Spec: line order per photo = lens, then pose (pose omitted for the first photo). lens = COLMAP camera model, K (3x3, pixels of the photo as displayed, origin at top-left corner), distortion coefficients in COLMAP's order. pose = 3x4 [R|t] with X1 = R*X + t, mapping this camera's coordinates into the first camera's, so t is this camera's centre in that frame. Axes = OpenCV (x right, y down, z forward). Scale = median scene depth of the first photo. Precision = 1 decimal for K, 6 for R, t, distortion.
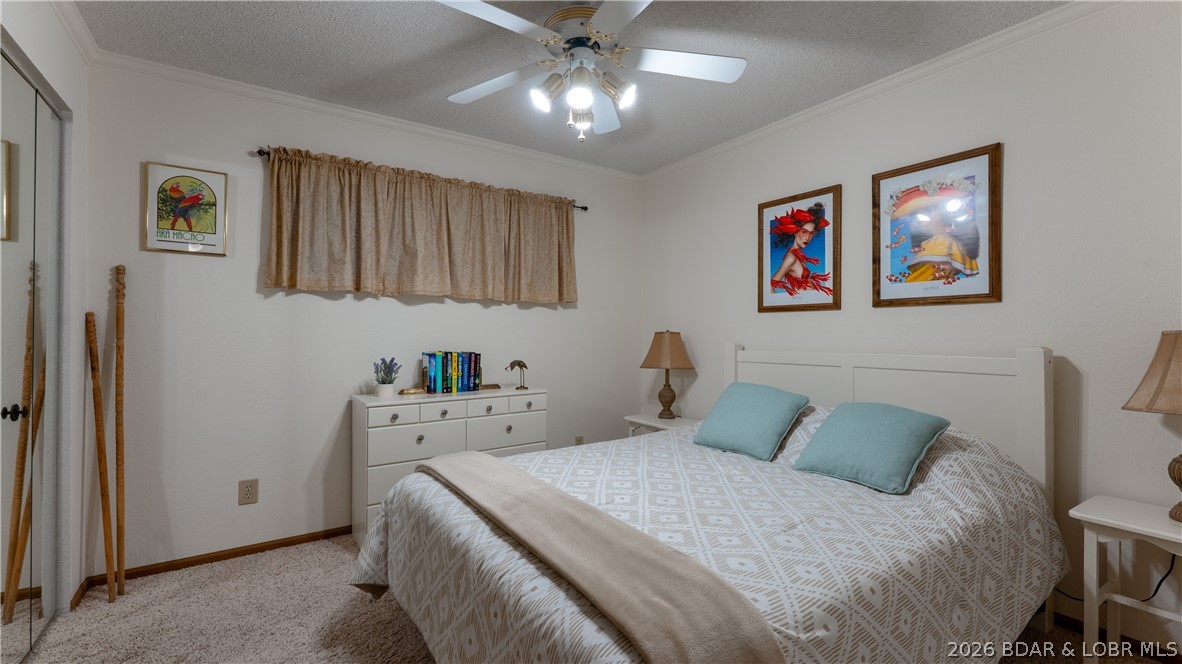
lens RADIAL K [[508.0, 0, 585.2], [0, 508.0, 327.4], [0, 0, 1]] dist [-0.001451, -0.000307]
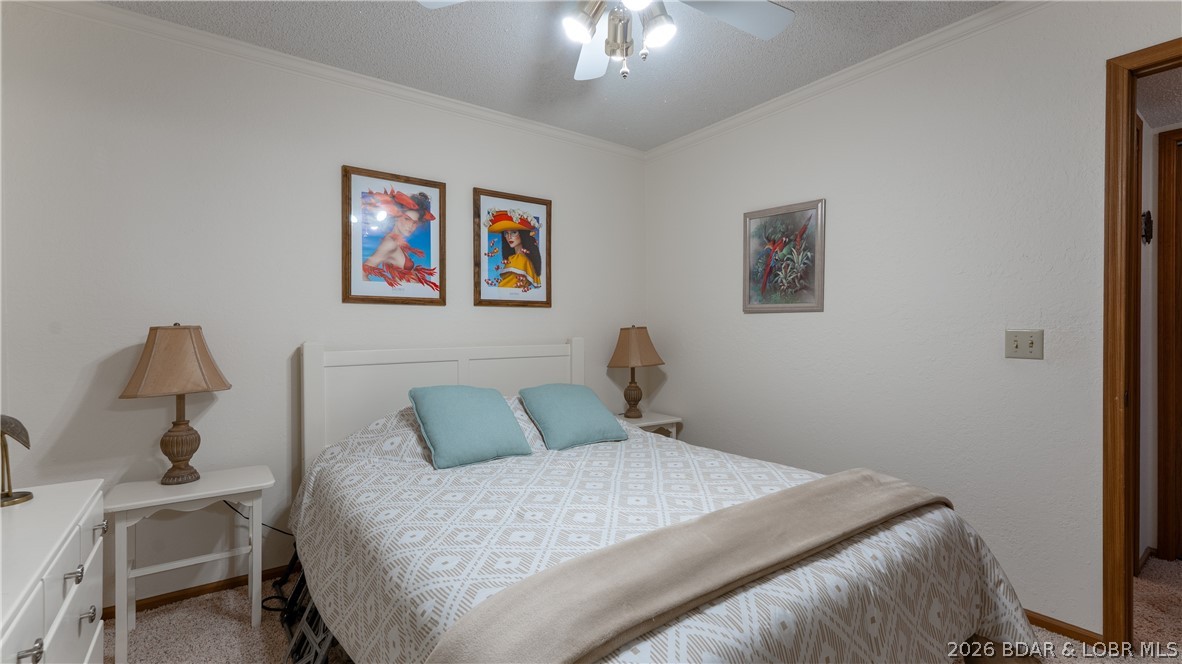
lens RADIAL K [[508.0, 0, 582.5], [0, 508.0, 333.3], [0, 0, 1]] dist [-0.001451, -0.000307]
pose [[-0.039069, -0.011517, 0.999170, -0.570941], [-0.011879, 0.999868, 0.011060, 0.006862], [-0.999166, -0.011437, -0.039201, 0.807880]]
